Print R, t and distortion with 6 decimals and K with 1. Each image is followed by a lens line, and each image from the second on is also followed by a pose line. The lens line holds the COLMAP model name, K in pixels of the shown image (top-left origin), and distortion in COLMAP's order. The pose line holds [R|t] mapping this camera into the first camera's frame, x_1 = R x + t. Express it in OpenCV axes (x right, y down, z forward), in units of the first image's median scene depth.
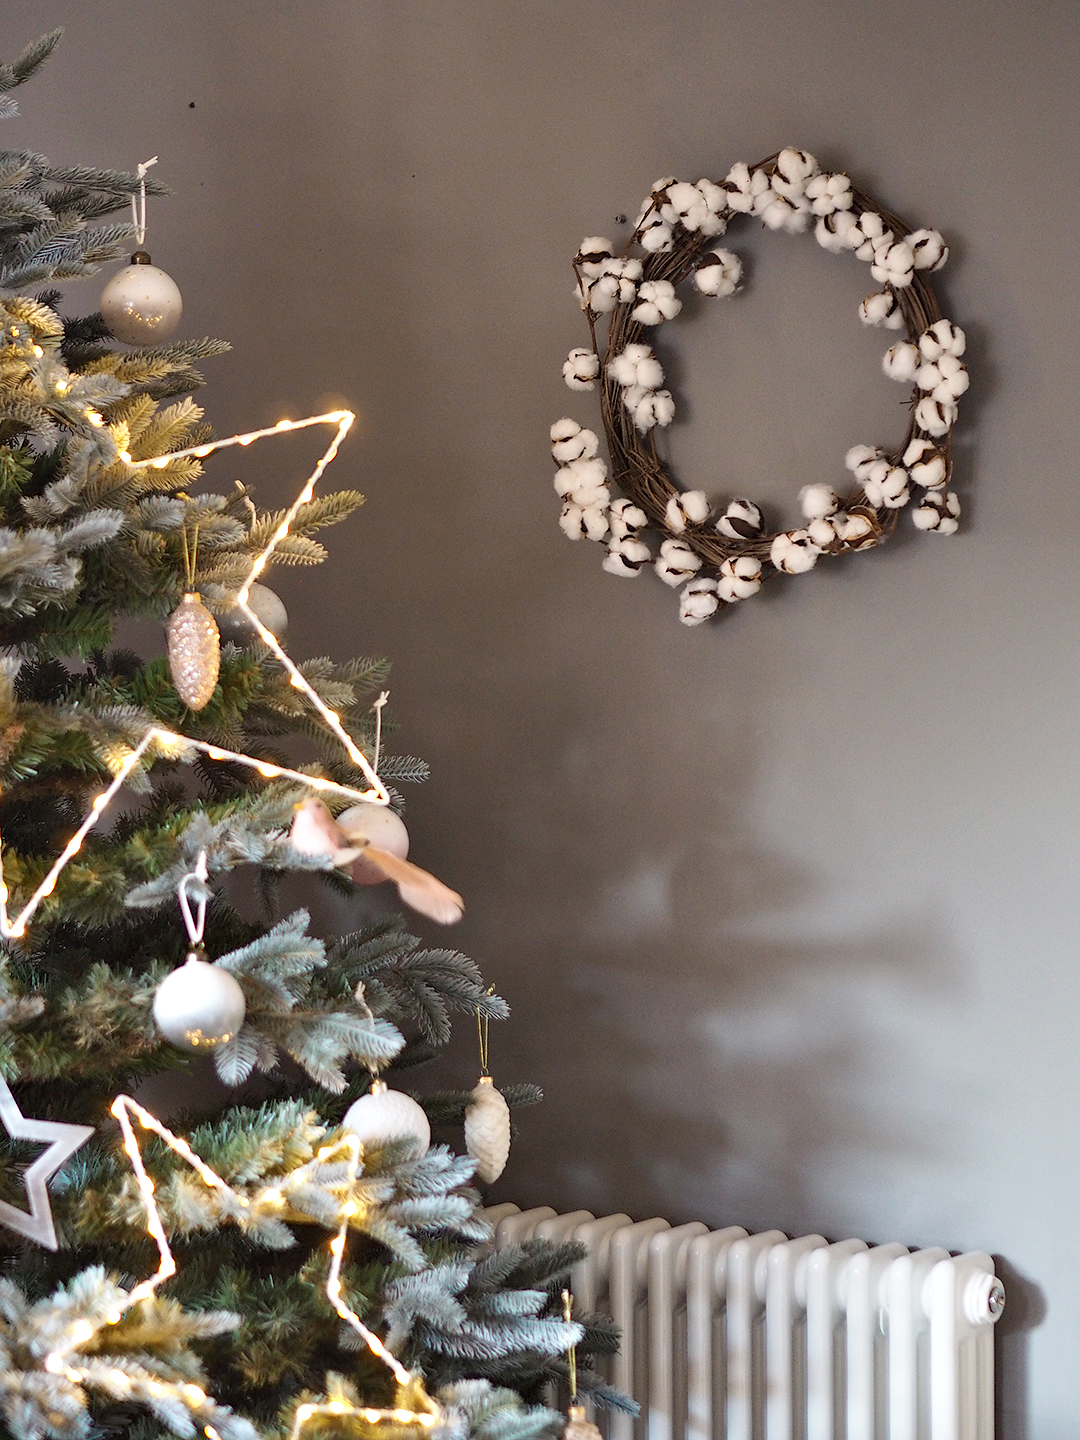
lens RADIAL K [[3919.3, 0, 540.3], [0, 3919.3, 730.1], [0, 0, 1]] dist [0.145461, 0.000000]
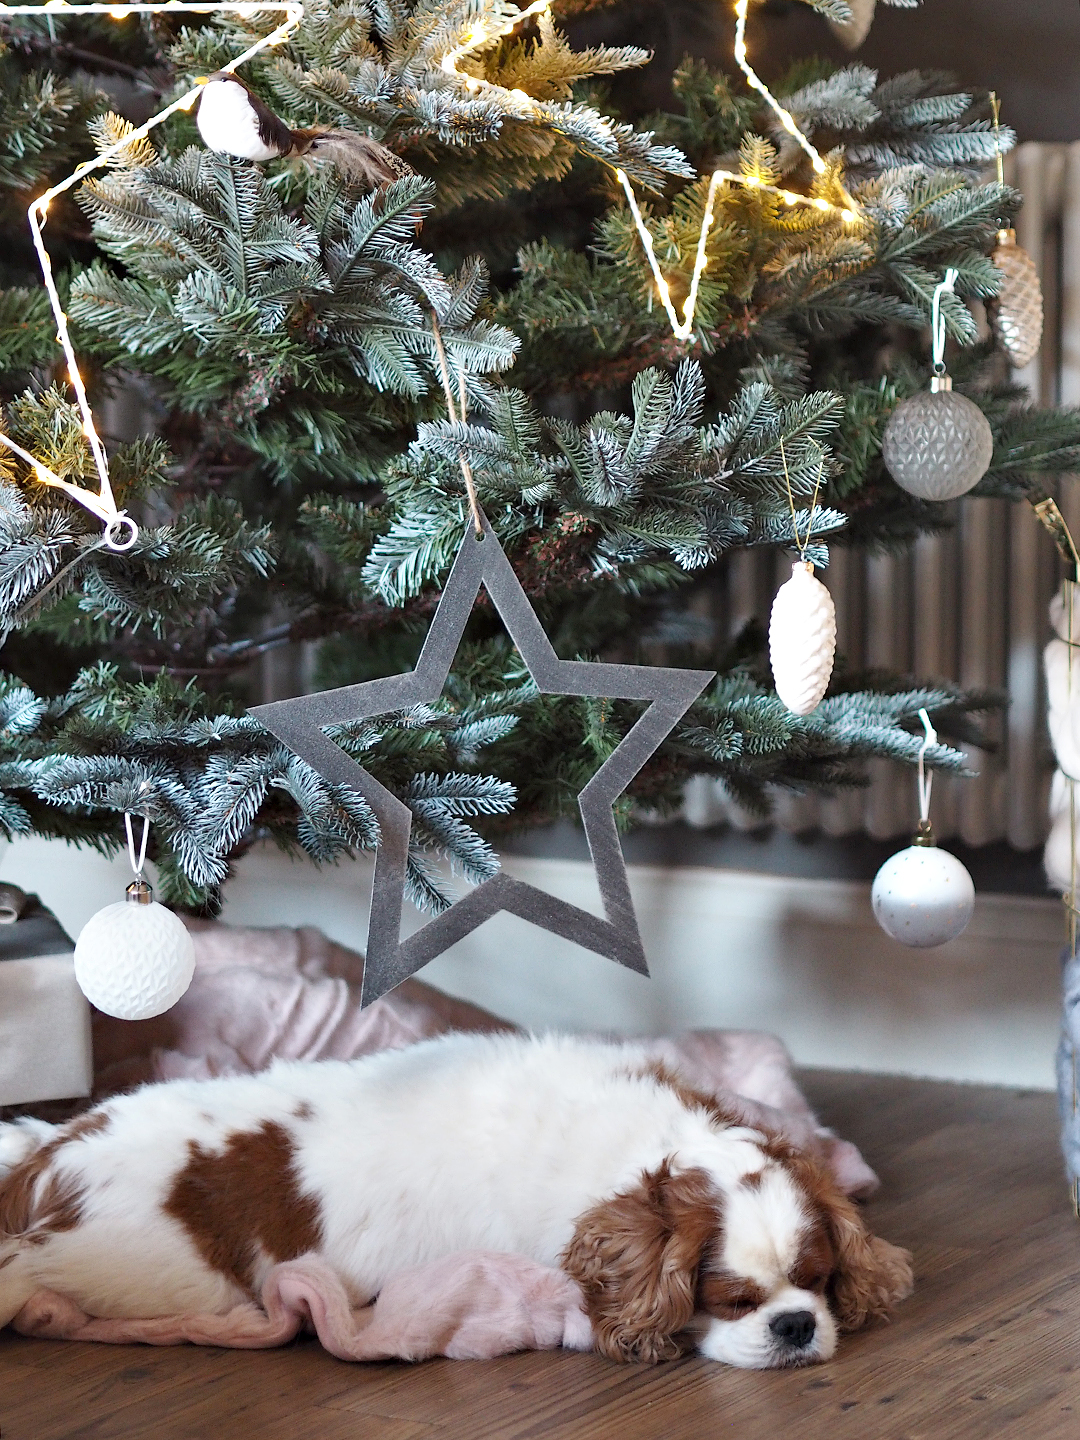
lens RADIAL K [[3919.3, 0, 483.9], [0, 3919.3, 756.6], [0, 0, 1]] dist [0.145461, 0.000000]
pose [[0.999662, -0.008799, 0.024464, -0.121117], [0.007189, 0.997851, 0.065122, 0.223163], [-0.024985, -0.064925, 0.997577, 0.148294]]
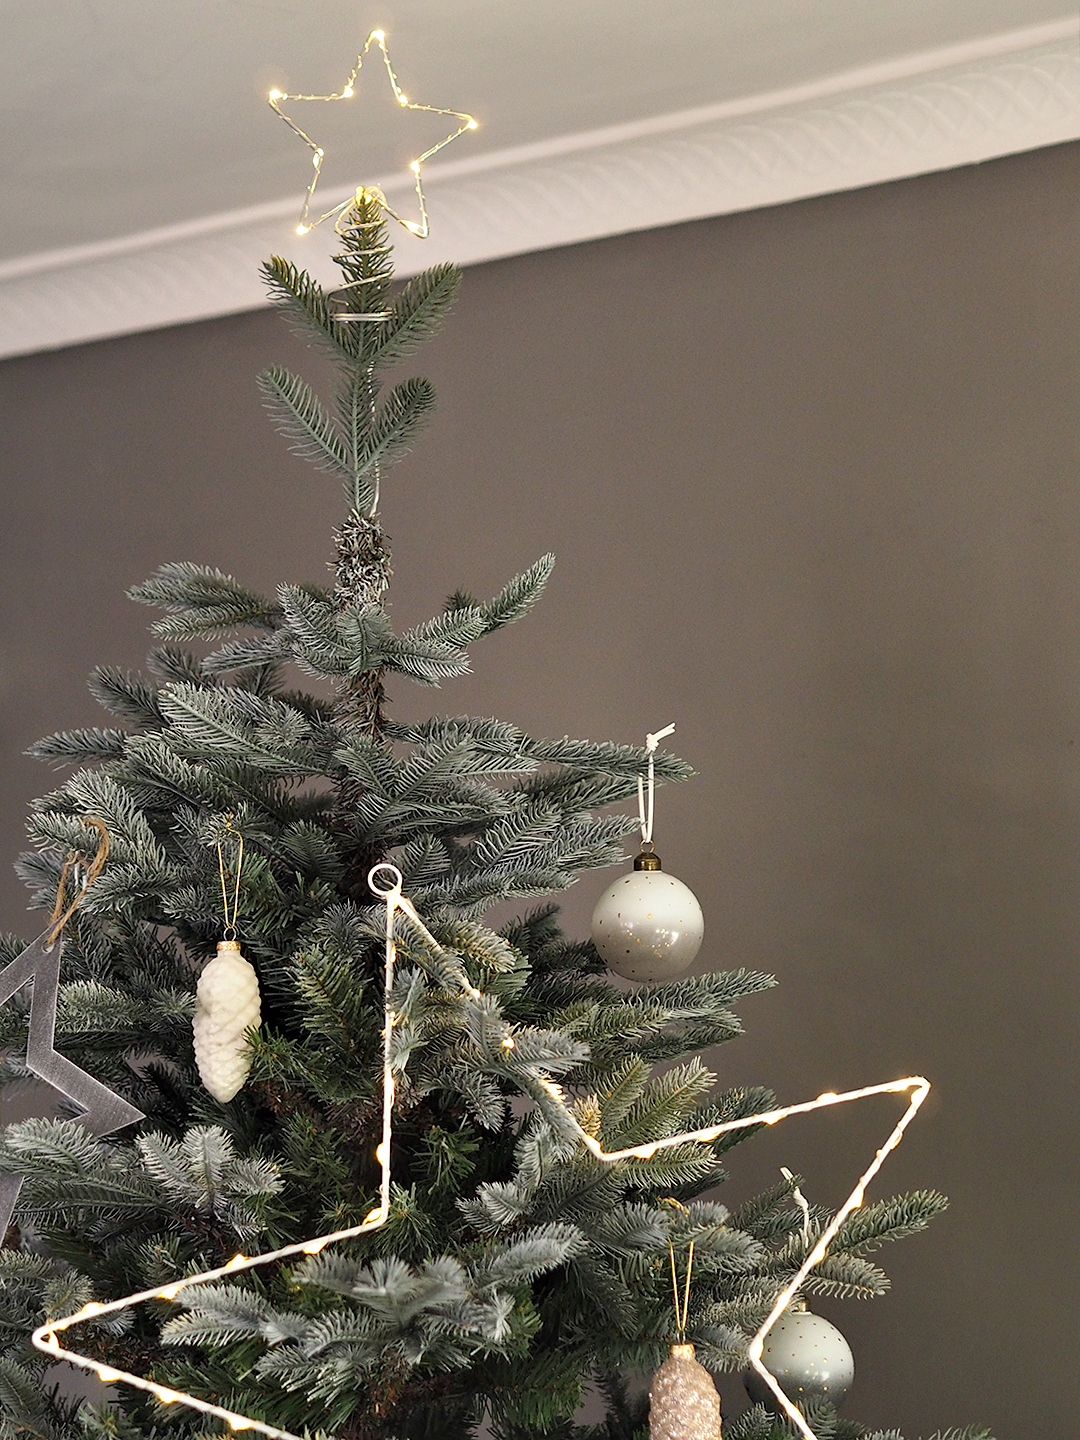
lens RADIAL K [[3919.3, 0, 537.9], [0, 3919.3, 722.2], [0, 0, 1]] dist [0.145461, 0.000000]
pose [[0.975433, -0.012870, -0.219919, 0.039270], [-0.018872, 0.989740, -0.141626, -0.043128], [0.219485, 0.142297, 0.965183, 0.296340]]
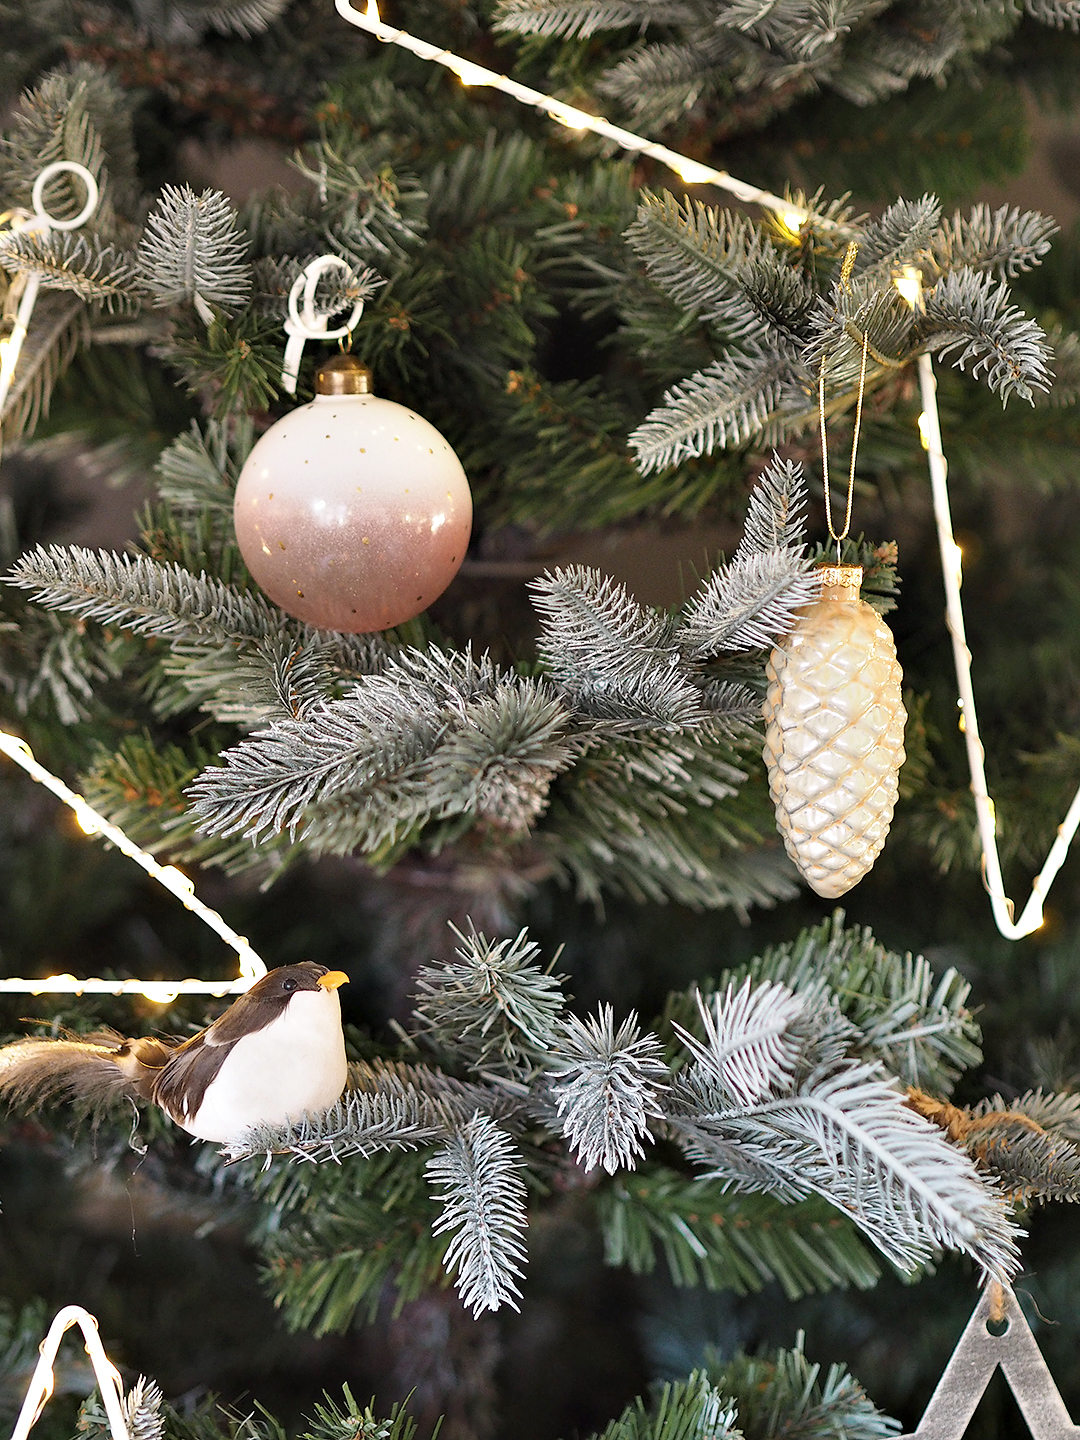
lens RADIAL K [[3919.3, 0, 544.3], [0, 3919.3, 727.3], [0, 0, 1]] dist [0.145461, 0.000000]
pose [[0.982413, -0.003951, 0.186680, -0.233830], [-0.015824, 0.994418, 0.104322, -0.006874], [-0.186051, -0.105441, 0.976866, 0.590909]]
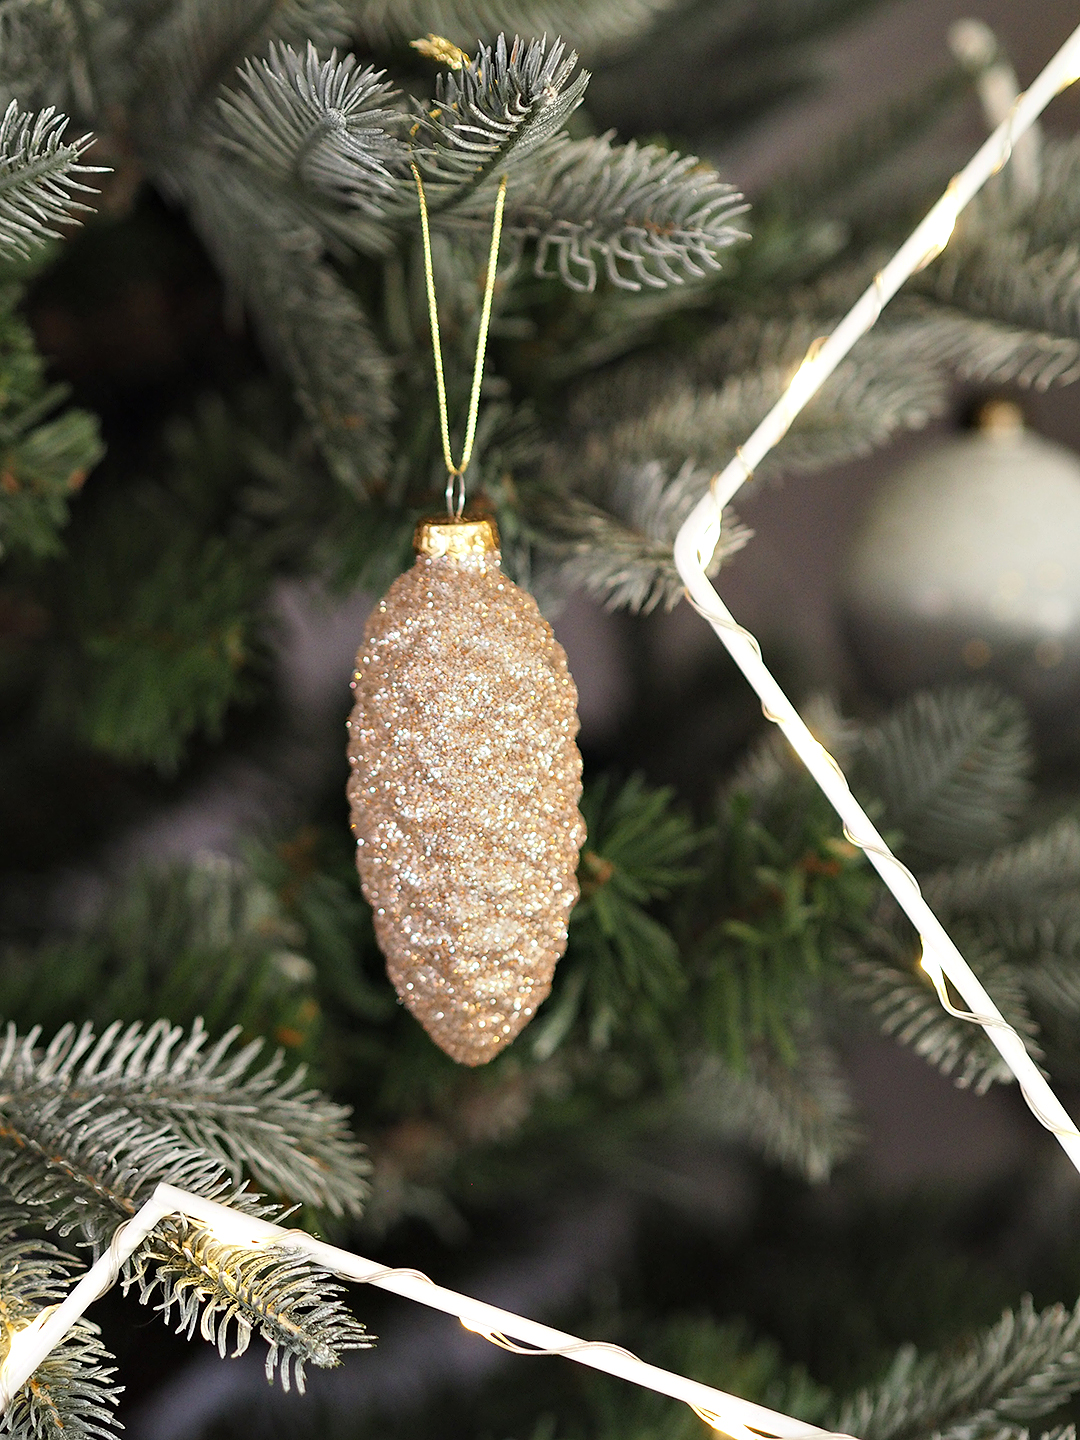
lens RADIAL K [[3919.3, 0, 538.9], [0, 3919.3, 717.4], [0, 0, 1]] dist [0.145461, 0.000000]
pose [[0.927795, 0.065810, -0.367241, -0.006655], [-0.040666, 0.996293, 0.075800, -0.038954], [0.370868, -0.055393, 0.927032, 0.779491]]
